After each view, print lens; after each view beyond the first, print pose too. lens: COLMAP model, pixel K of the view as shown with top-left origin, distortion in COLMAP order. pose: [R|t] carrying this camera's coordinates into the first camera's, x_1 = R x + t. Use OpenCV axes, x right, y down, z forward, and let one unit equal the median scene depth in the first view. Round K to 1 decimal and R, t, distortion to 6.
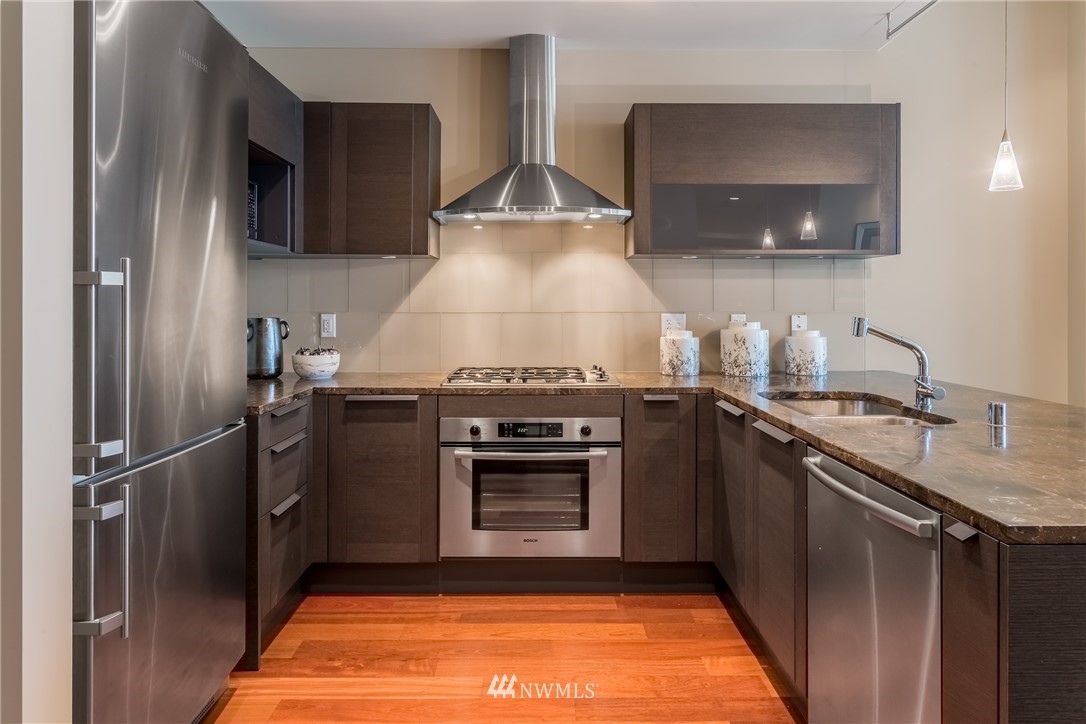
lens RADIAL K [[690.1, 0, 548.1], [0, 690.1, 305.5], [0, 0, 1]] dist [0.002344, 0.001837]
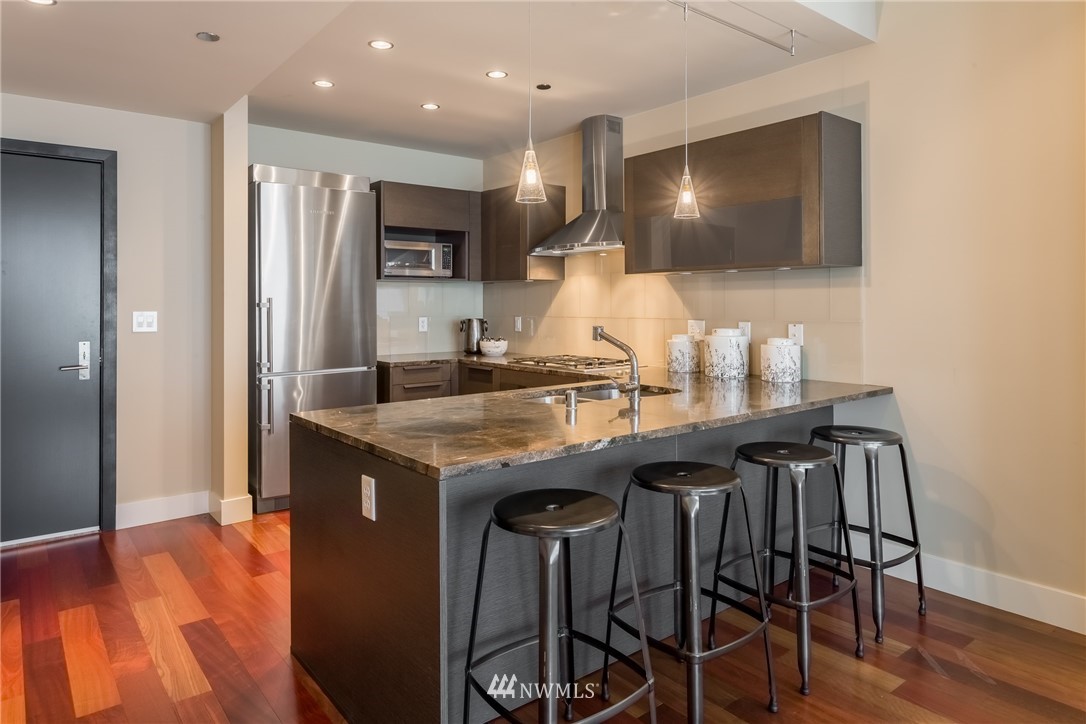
lens RADIAL K [[690.1, 0, 548.1], [0, 690.1, 305.5], [0, 0, 1]] dist [0.002344, 0.001837]
pose [[0.616988, -0.000068, -0.786973, 1.161498], [0.000640, 1.000000, 0.000415, -0.017441], [0.786972, -0.000760, 0.616988, 0.096230]]
